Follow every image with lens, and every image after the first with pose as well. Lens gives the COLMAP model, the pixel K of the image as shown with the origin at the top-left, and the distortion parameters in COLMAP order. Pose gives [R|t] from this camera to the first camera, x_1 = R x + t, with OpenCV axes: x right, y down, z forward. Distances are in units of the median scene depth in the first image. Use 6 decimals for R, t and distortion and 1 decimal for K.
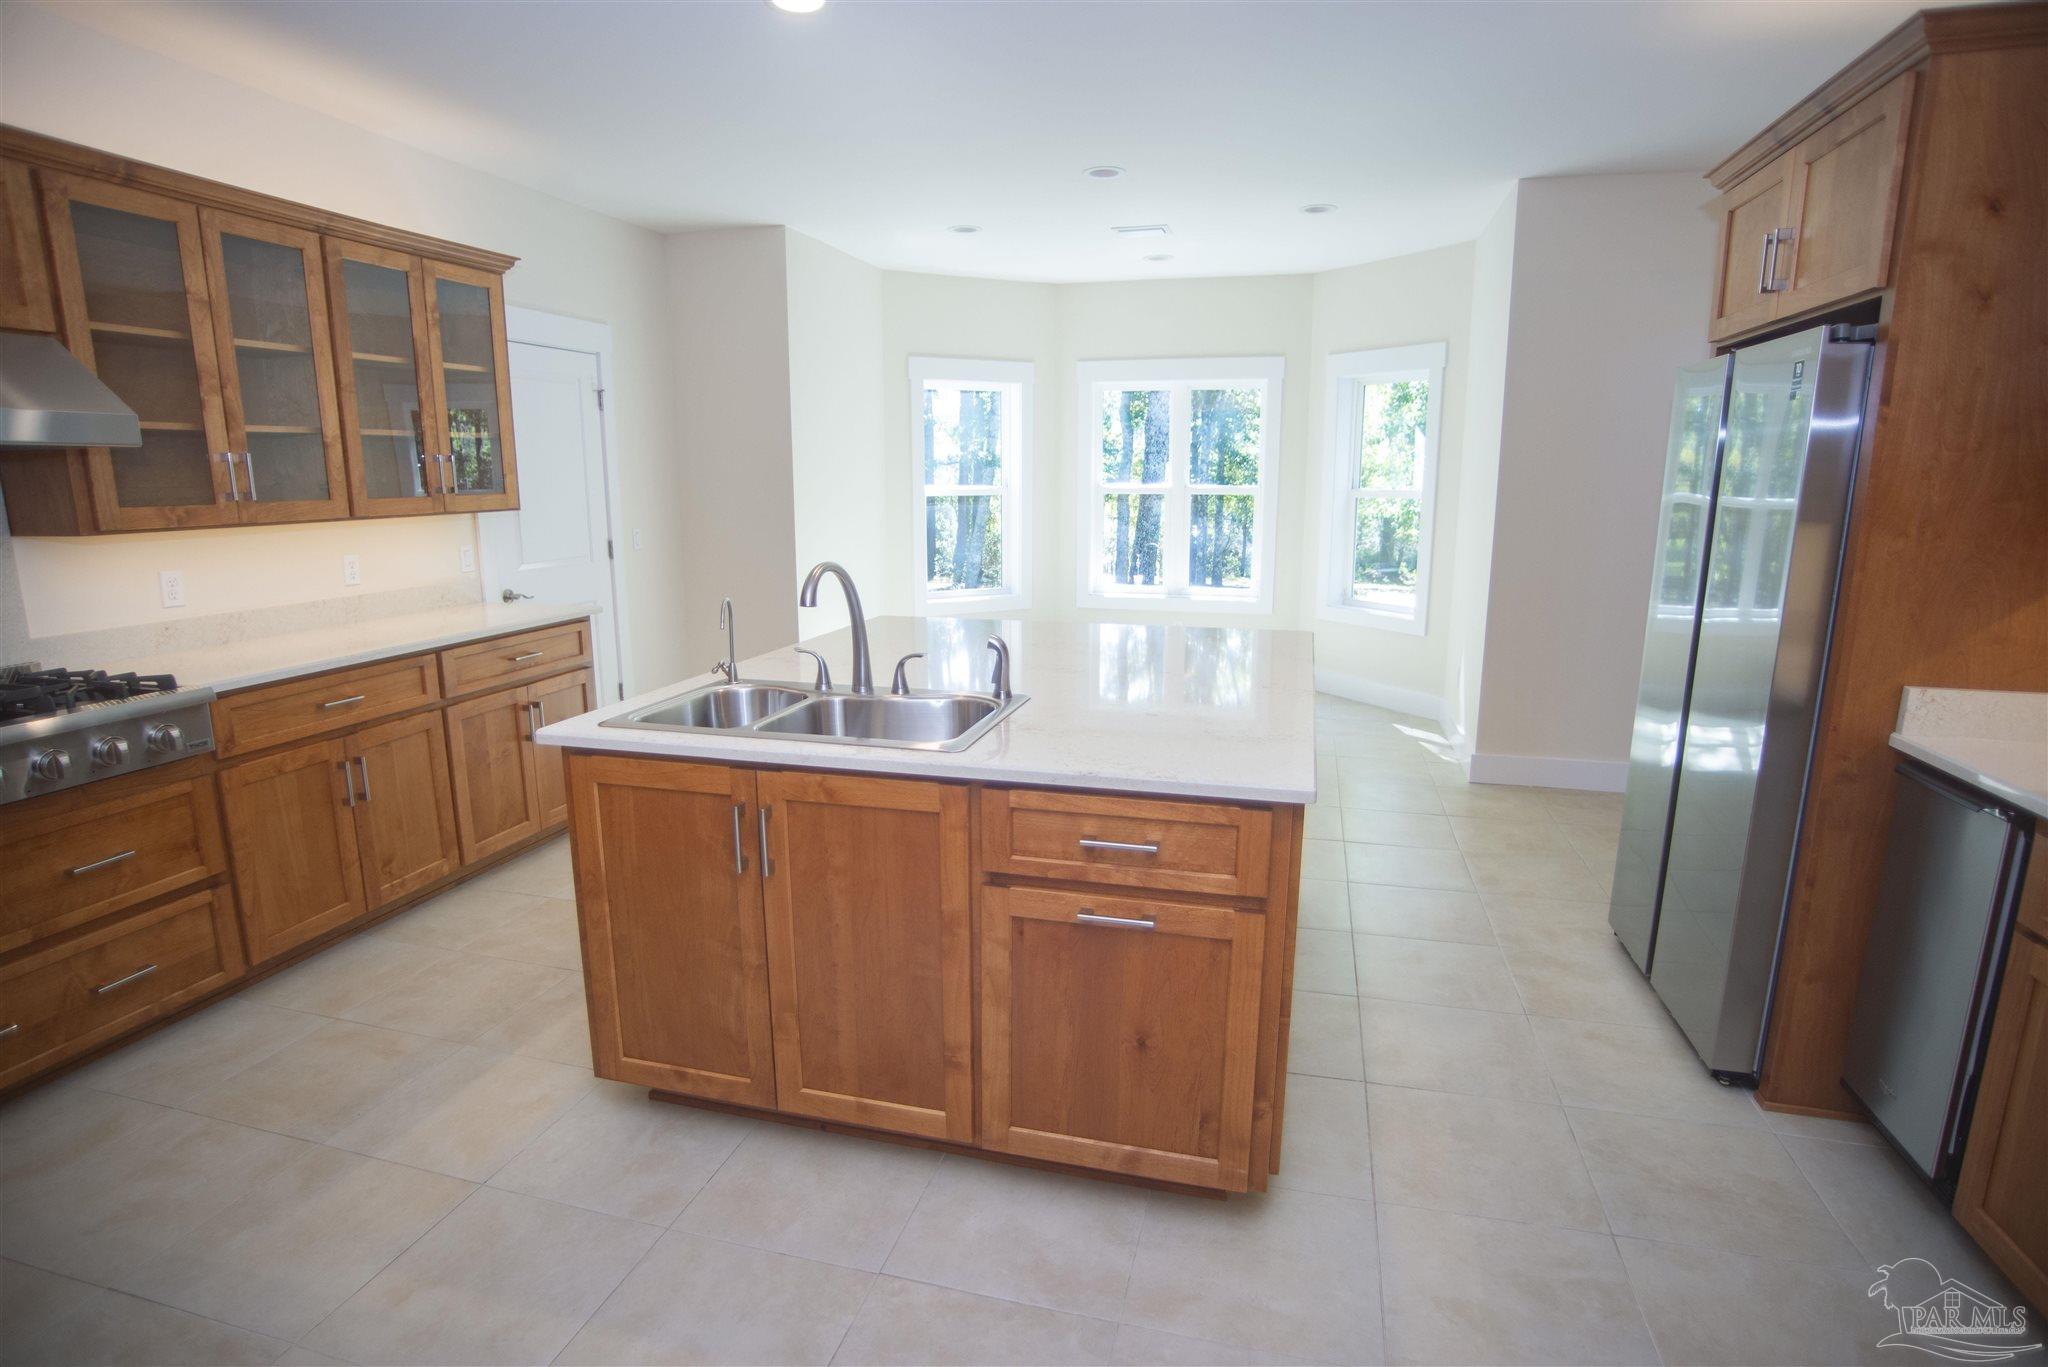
lens RADIAL K [[1065.3, 0, 1035.6], [0, 1065.3, 703.0], [0, 0, 1]] dist [-0.072944, 0.025829]
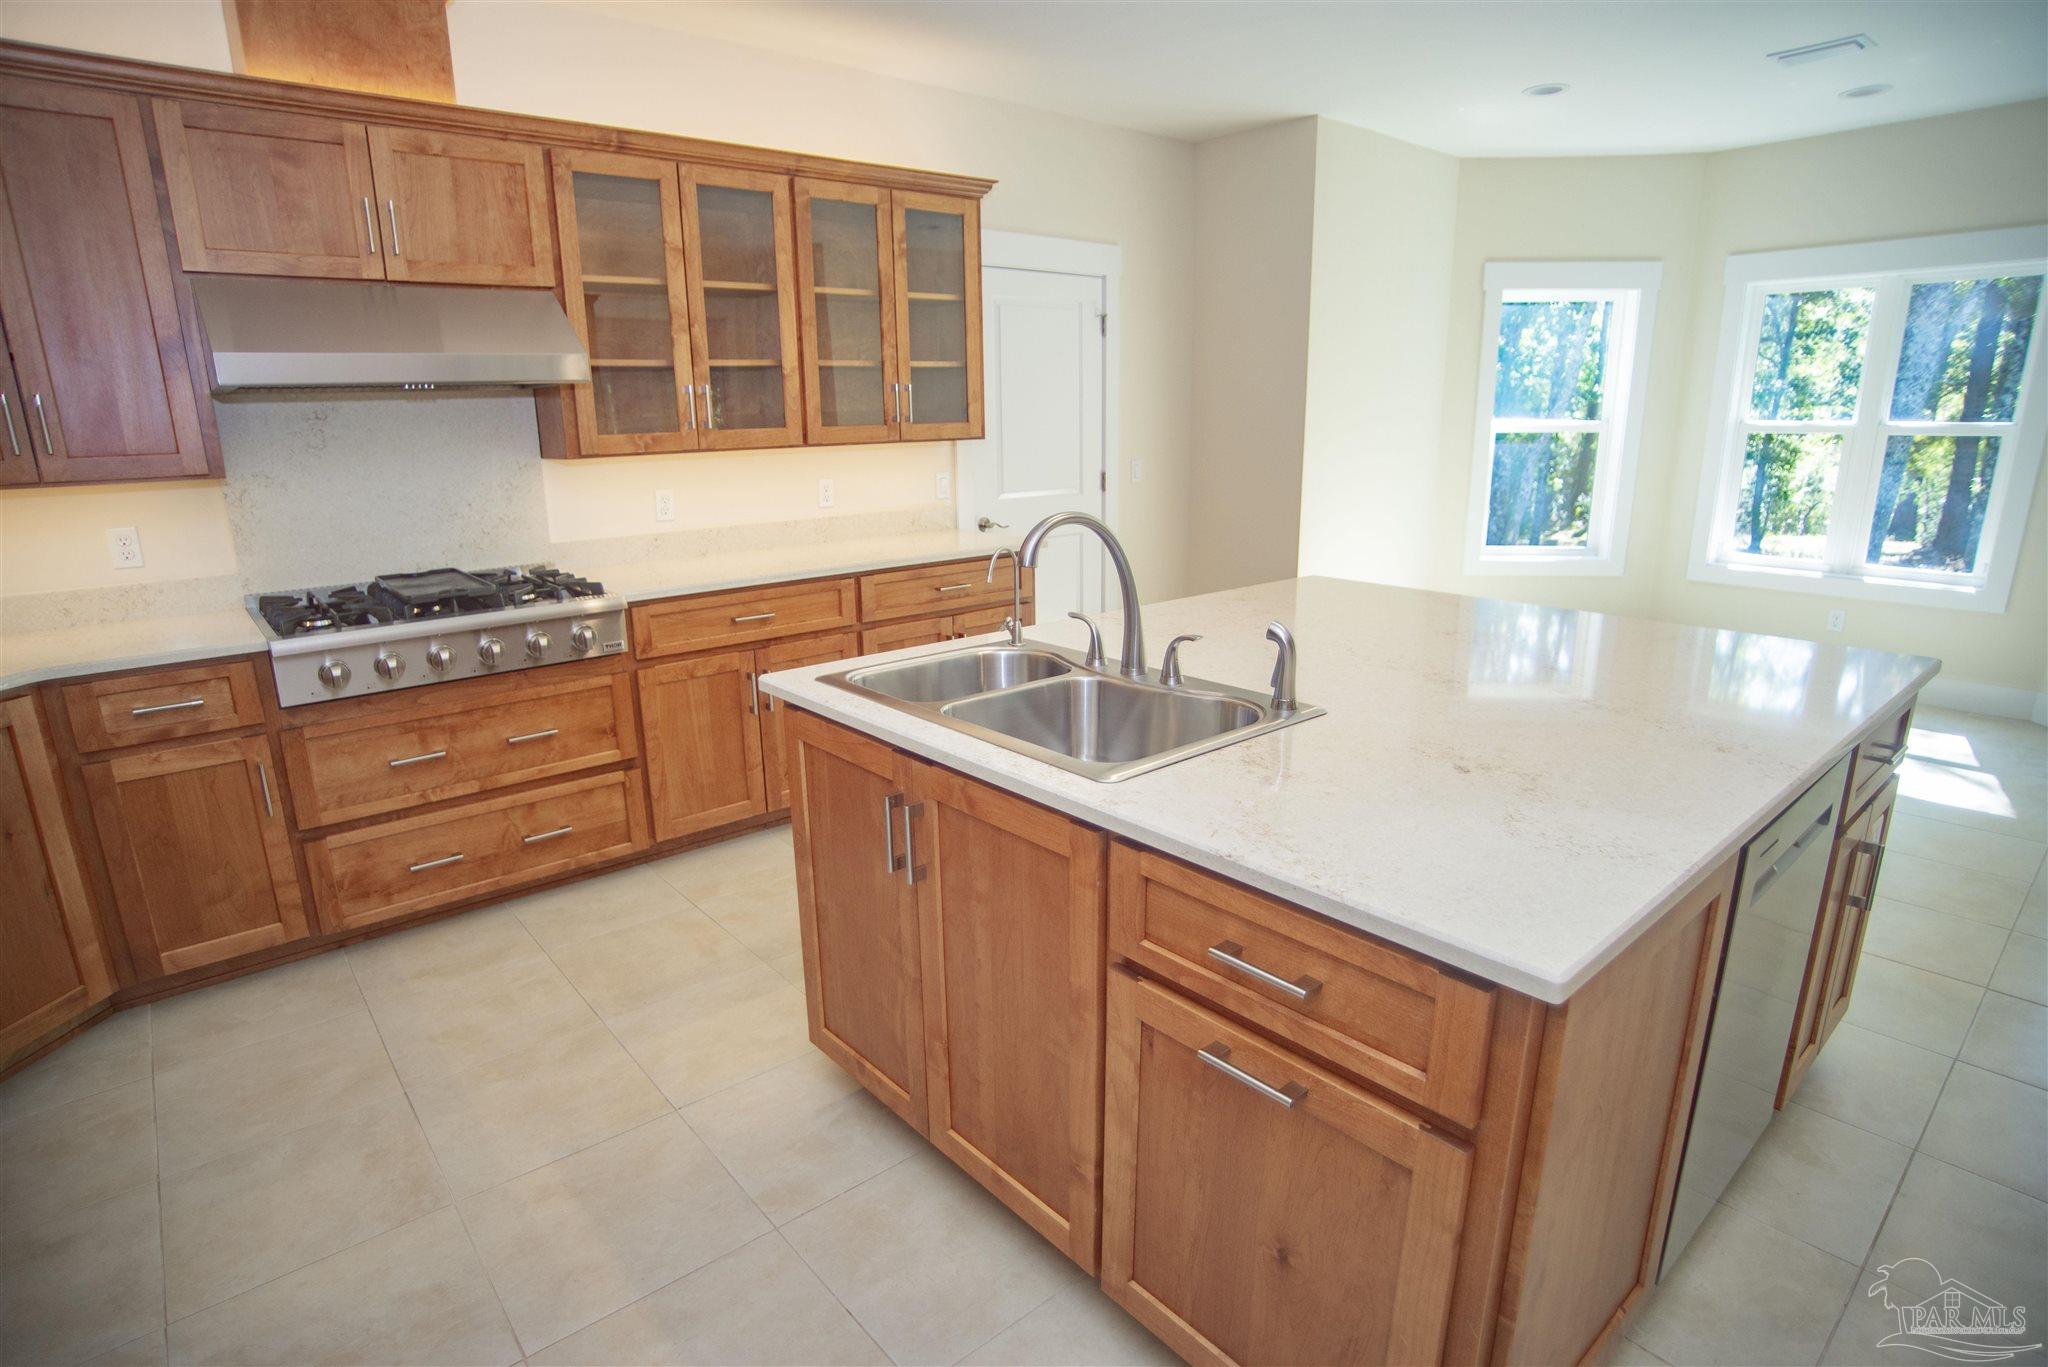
lens RADIAL K [[1065.3, 0, 1036.8], [0, 1065.3, 700.5], [0, 0, 1]] dist [-0.072944, 0.025829]
pose [[0.822707, 0.141237, -0.550641, 0.213808], [-0.107713, 0.989827, 0.092952, -0.055330], [0.558168, -0.017161, 0.829551, 0.273449]]
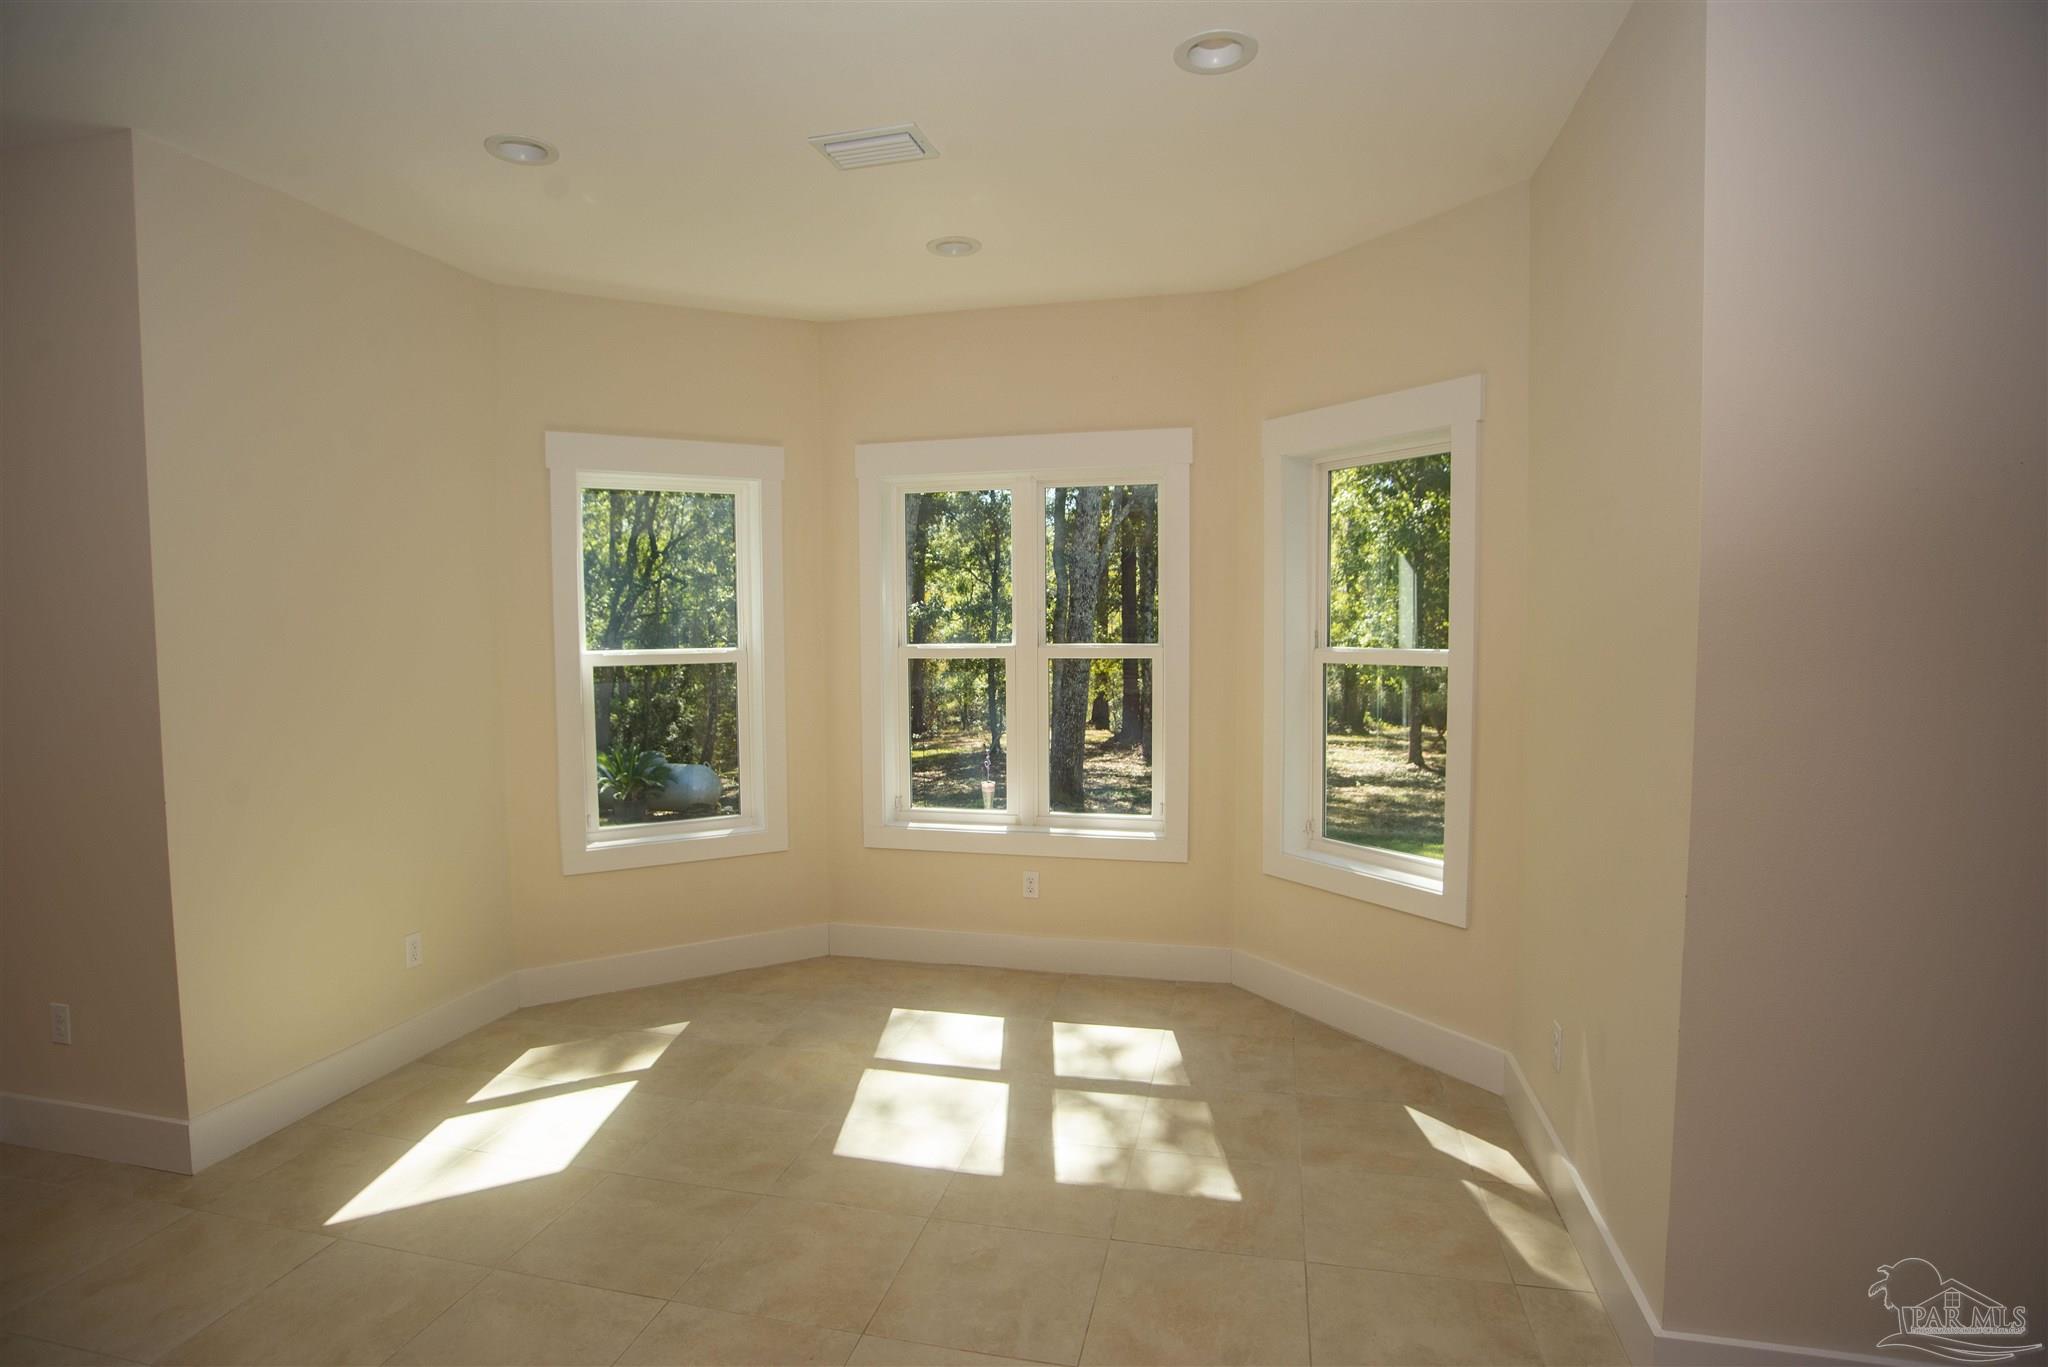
lens RADIAL K [[1065.3, 0, 1020.2], [0, 1065.3, 695.1], [0, 0, 1]] dist [-0.072944, 0.025829]
pose [[0.999860, 0.000344, 0.016726, 0.317593], [0.002079, 0.989489, -0.144595, -0.231906], [-0.016599, 0.144609, 0.989350, 1.057633]]
